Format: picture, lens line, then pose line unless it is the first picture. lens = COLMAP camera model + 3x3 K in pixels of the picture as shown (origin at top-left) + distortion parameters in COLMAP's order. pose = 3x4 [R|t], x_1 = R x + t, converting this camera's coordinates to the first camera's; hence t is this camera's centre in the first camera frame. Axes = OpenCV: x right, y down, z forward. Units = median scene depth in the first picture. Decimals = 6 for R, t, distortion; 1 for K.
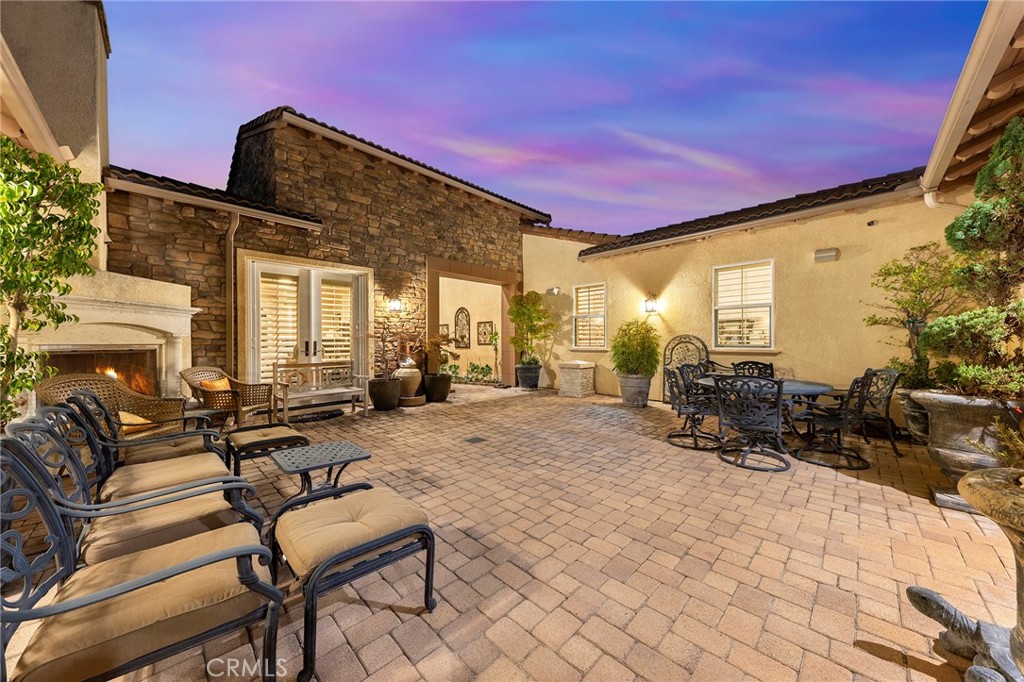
lens RADIAL K [[352.2, 0, 511.9], [0, 352.2, 342.4], [0, 0, 1]] dist [0.000467, 0.000006]
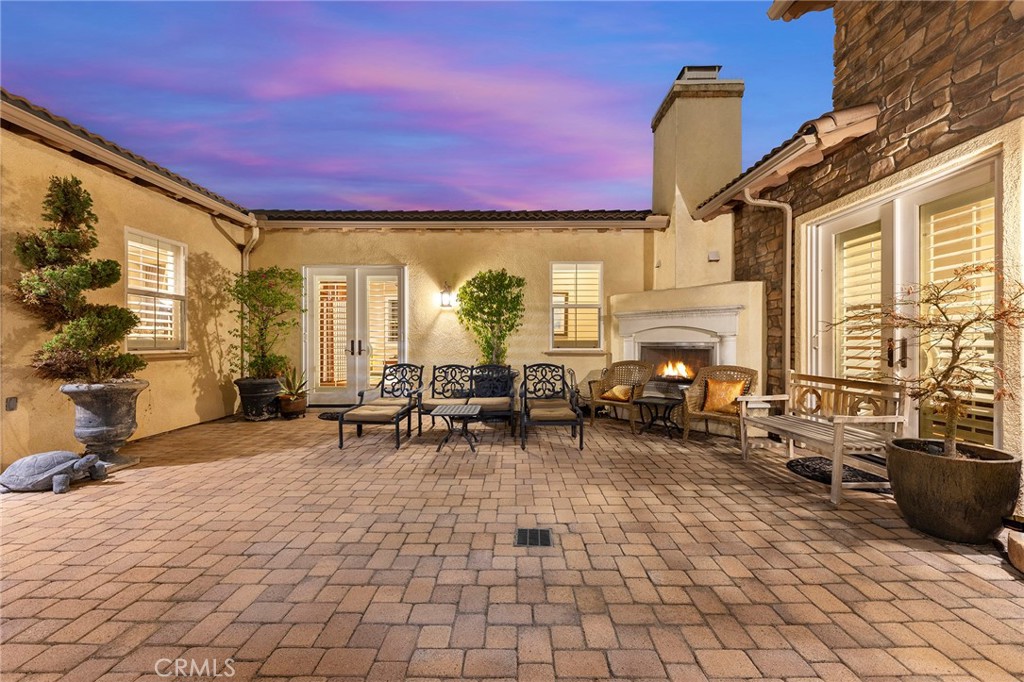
lens RADIAL K [[401.1, 0, 513.8], [0, 401.1, 342.8], [0, 0, 1]] dist [-0.000566, -0.000092]
pose [[-0.714363, 0.002276, -0.699772, 0.357629], [-0.000509, 0.999993, 0.003773, 0.001422], [0.699775, 0.003052, -0.714356, 1.584052]]
